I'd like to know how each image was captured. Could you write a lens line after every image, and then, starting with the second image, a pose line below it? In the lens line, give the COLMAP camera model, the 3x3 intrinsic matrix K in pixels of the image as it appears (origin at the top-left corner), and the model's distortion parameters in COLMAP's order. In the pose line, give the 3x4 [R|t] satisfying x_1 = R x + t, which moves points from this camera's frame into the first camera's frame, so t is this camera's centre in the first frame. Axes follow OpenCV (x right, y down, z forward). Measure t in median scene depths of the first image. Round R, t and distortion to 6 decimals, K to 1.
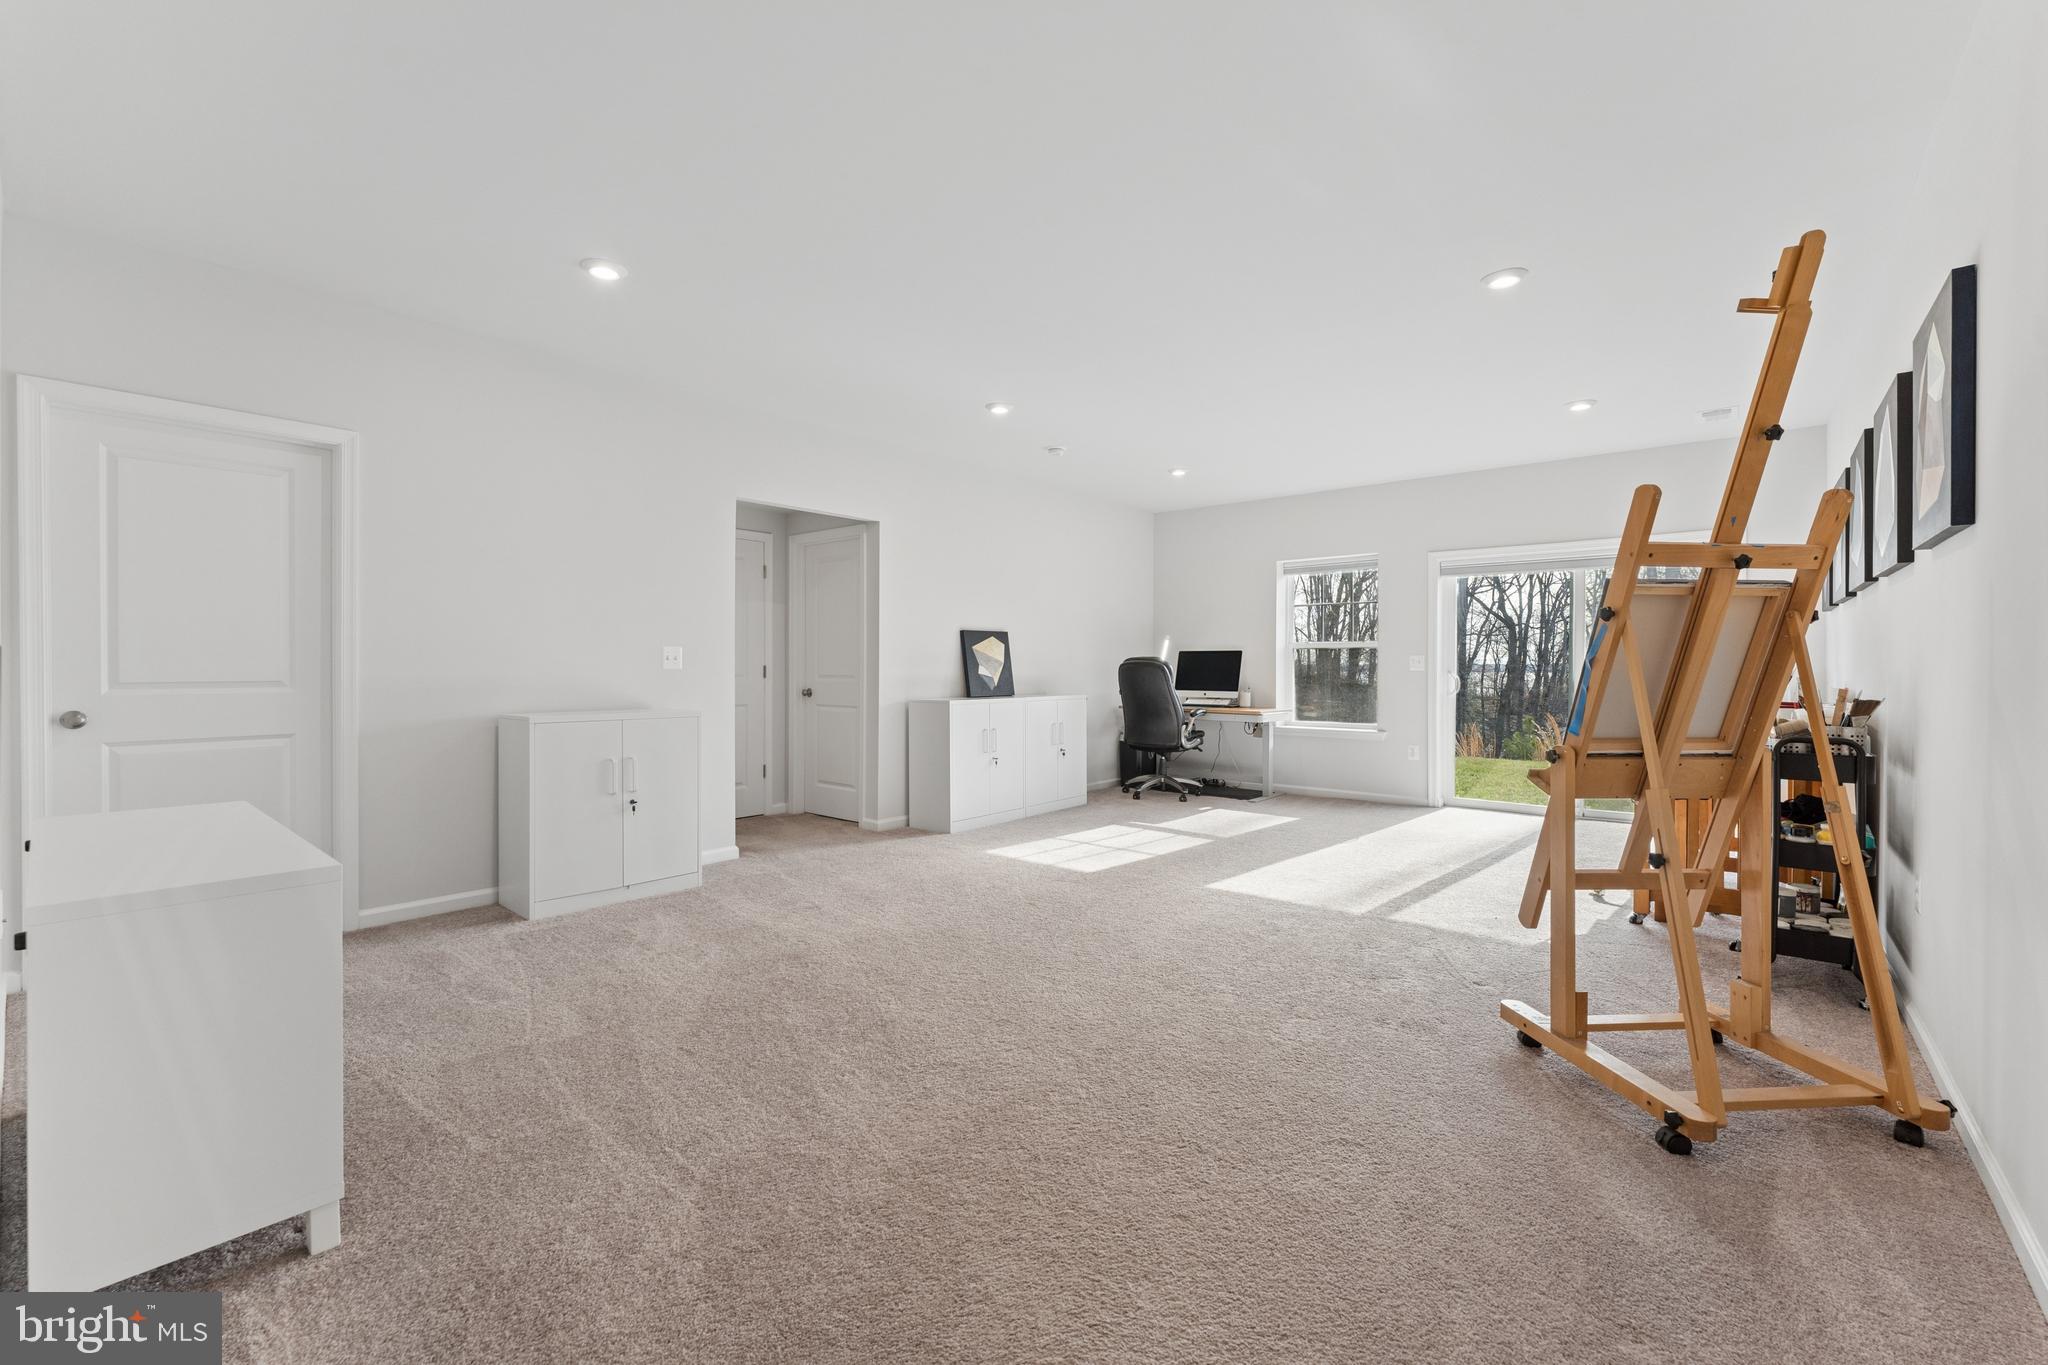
lens RADIAL K [[859.8, 0, 1021.7], [0, 859.8, 670.1], [0, 0, 1]] dist [0.001069, 0.000068]
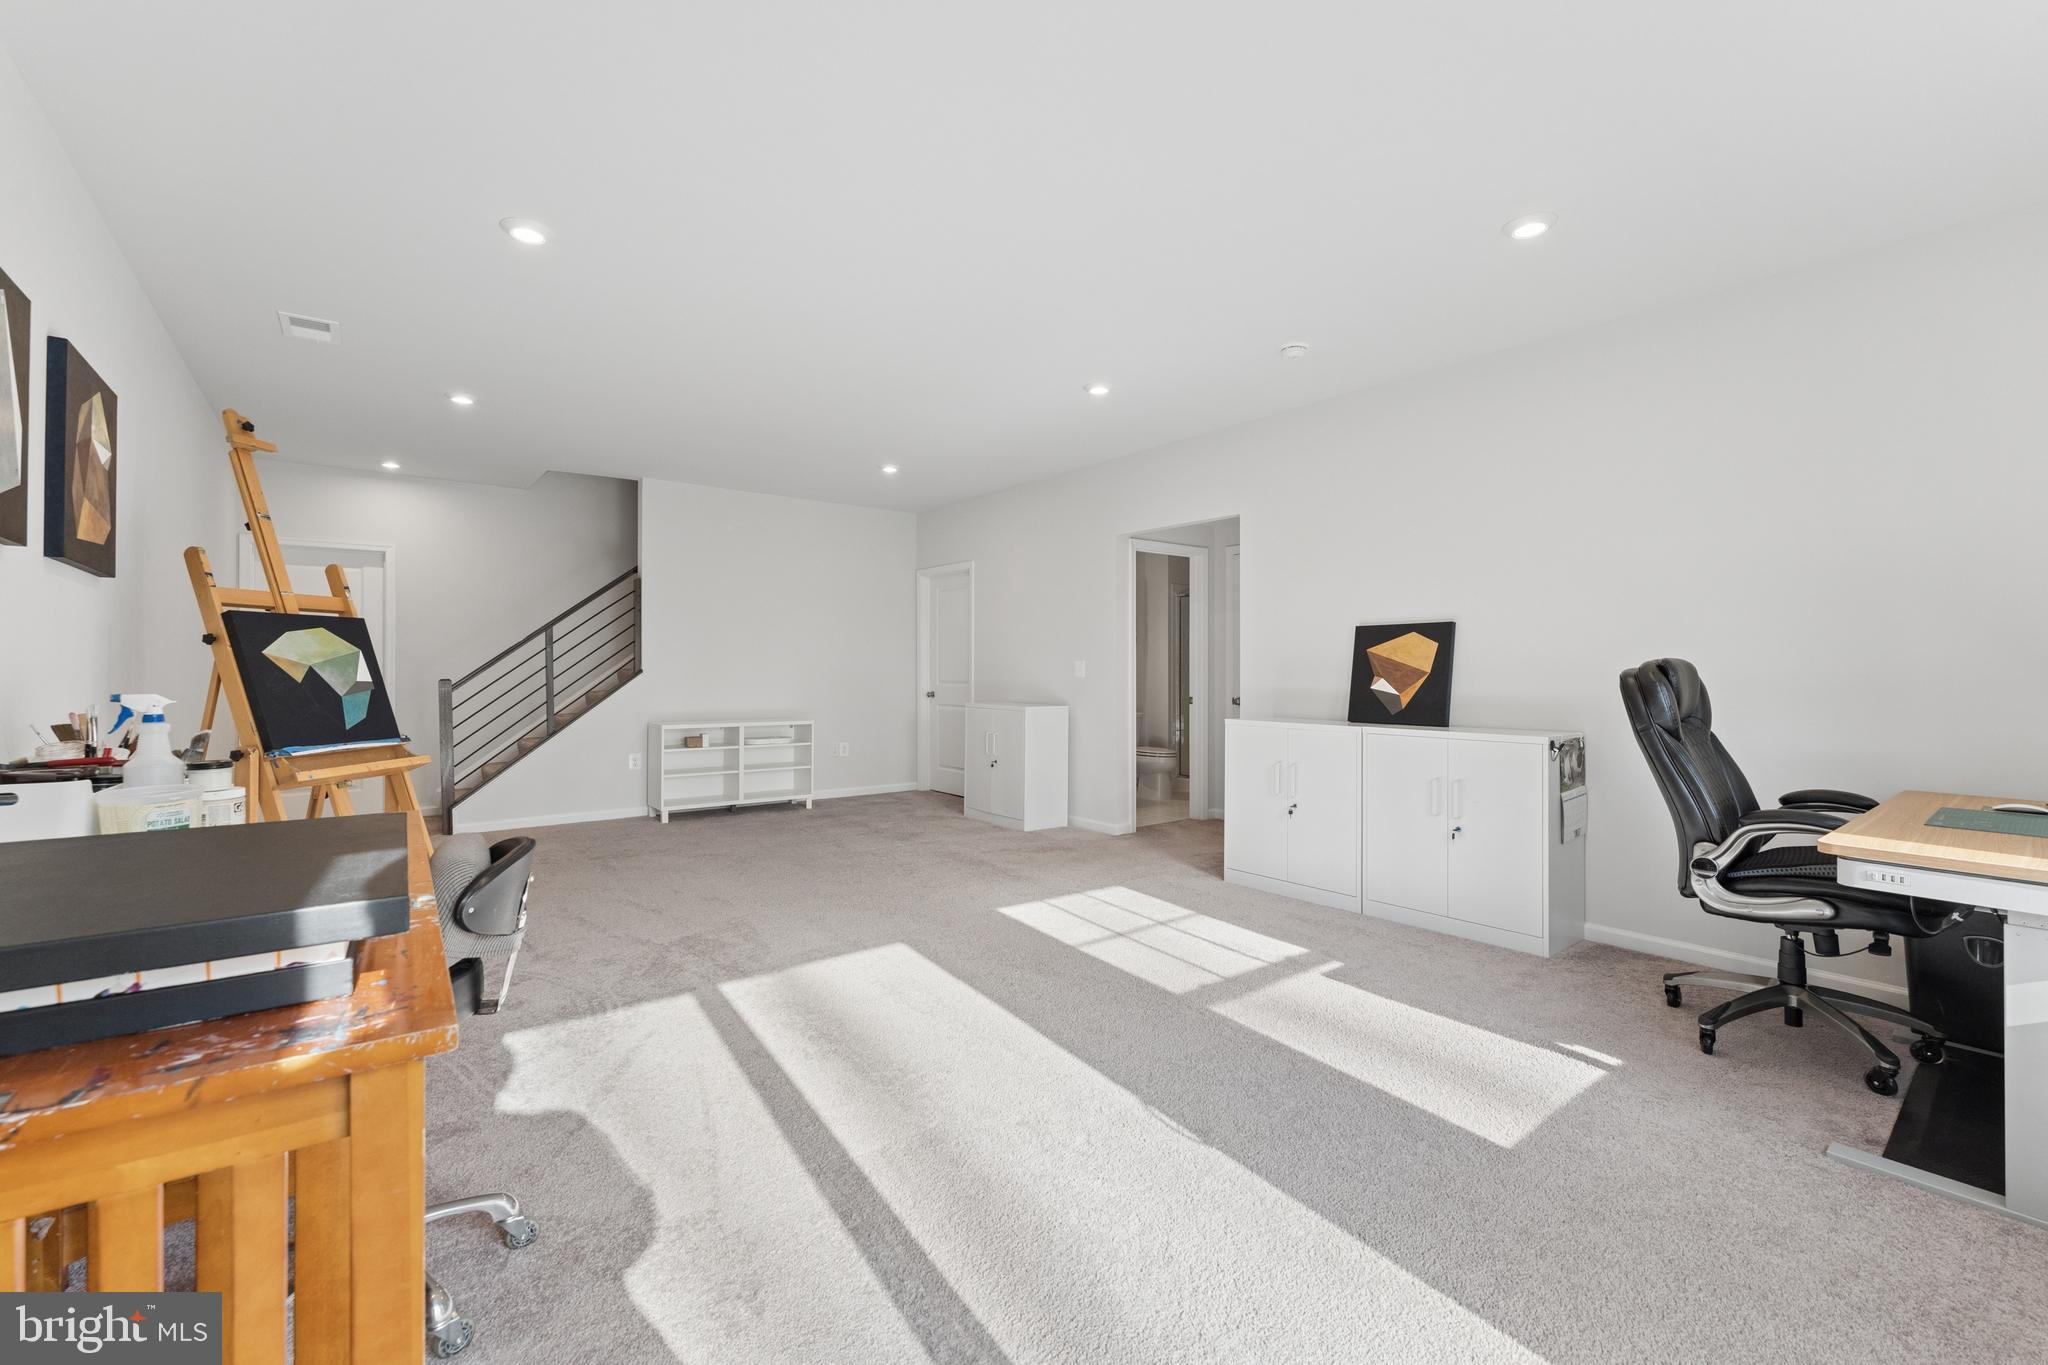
lens RADIAL K [[859.8, 0, 1021.7], [0, 859.8, 670.1], [0, 0, 1]] dist [0.001069, 0.000068]
pose [[-0.234774, -0.004015, -0.972042, 0.678408], [-0.007070, 0.999972, -0.002423, -0.006767], [0.972024, 0.006303, -0.234796, 0.891508]]
